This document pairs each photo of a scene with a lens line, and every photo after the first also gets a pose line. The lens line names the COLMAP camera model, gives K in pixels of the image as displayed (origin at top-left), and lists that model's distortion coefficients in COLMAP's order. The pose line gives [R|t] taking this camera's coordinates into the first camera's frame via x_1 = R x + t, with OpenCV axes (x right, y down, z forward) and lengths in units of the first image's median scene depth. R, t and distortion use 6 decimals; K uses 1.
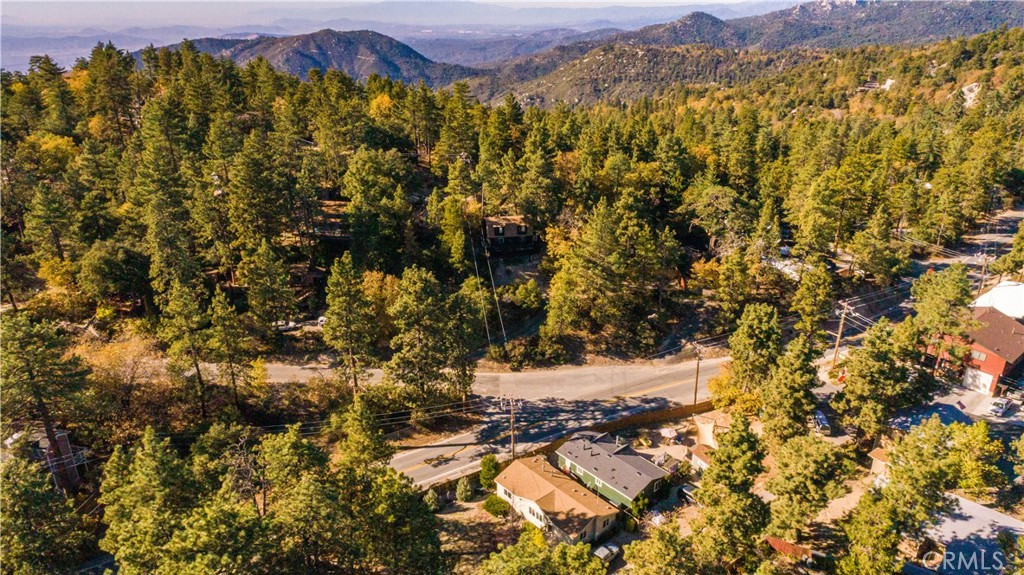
lens RADIAL K [[721.0, 0, 514.0], [0, 721.0, 257.8], [0, 0, 1]] dist [0.006794, 0.002913]
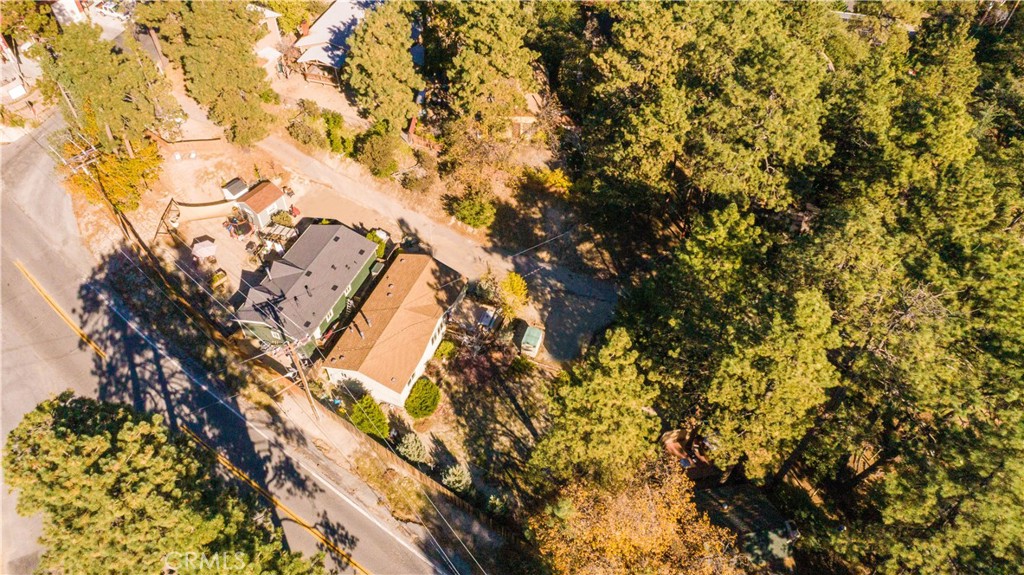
lens RADIAL K [[721.0, 0, 514.0], [0, 721.0, 257.8], [0, 0, 1]] dist [0.006794, 0.002913]
pose [[-0.456640, -0.646667, 0.610983, -0.291028], [0.294679, 0.538057, 0.789721, -0.177231], [-0.839431, 0.540662, -0.055140, 0.664428]]
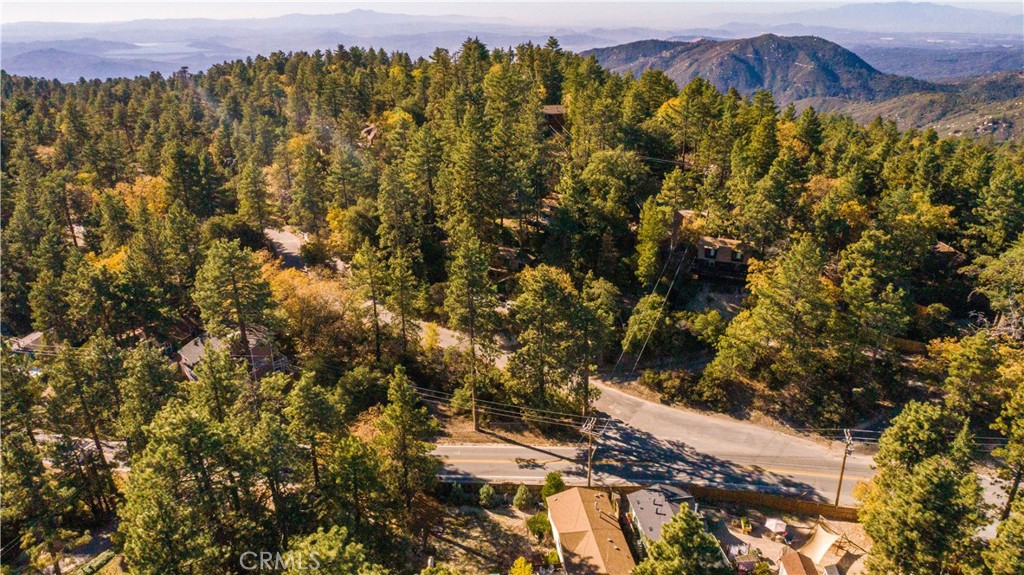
lens RADIAL K [[721.0, 0, 514.0], [0, 721.0, 257.8], [0, 0, 1]] dist [0.006794, 0.002913]
pose [[0.833374, 0.187096, -0.520080, 0.281317], [-0.189968, 0.980598, 0.048361, -0.031935], [0.519038, 0.058496, 0.852747, 0.108883]]
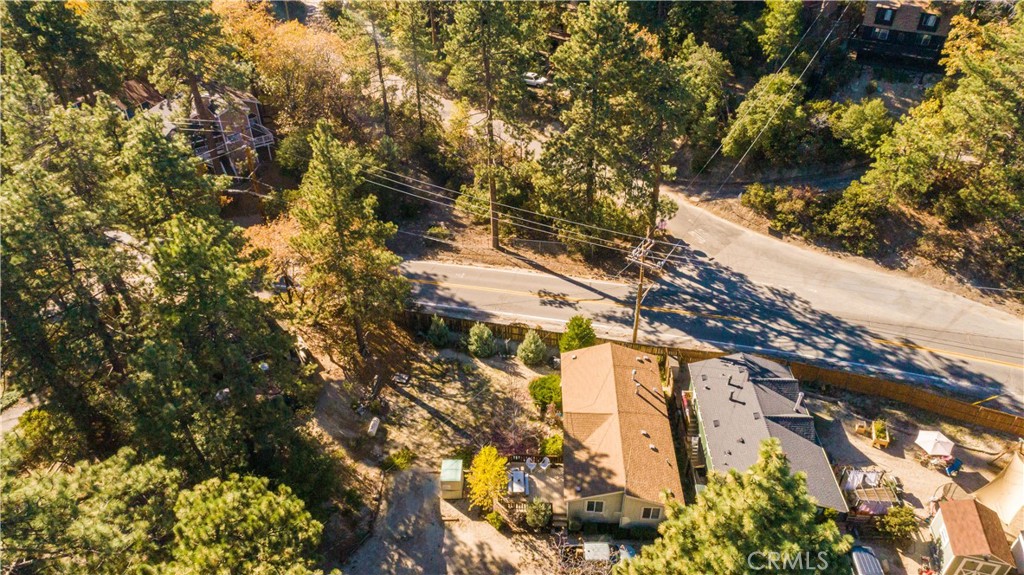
lens RADIAL K [[695.5, 0, 517.9], [0, 695.5, 292.1], [0, 0, 1]] dist [-0.000129, -0.000792]
pose [[0.723010, 0.403899, -0.560466, 0.195827], [-0.234568, 0.906615, 0.350753, 0.043469], [0.649796, -0.122131, 0.750233, 0.399894]]
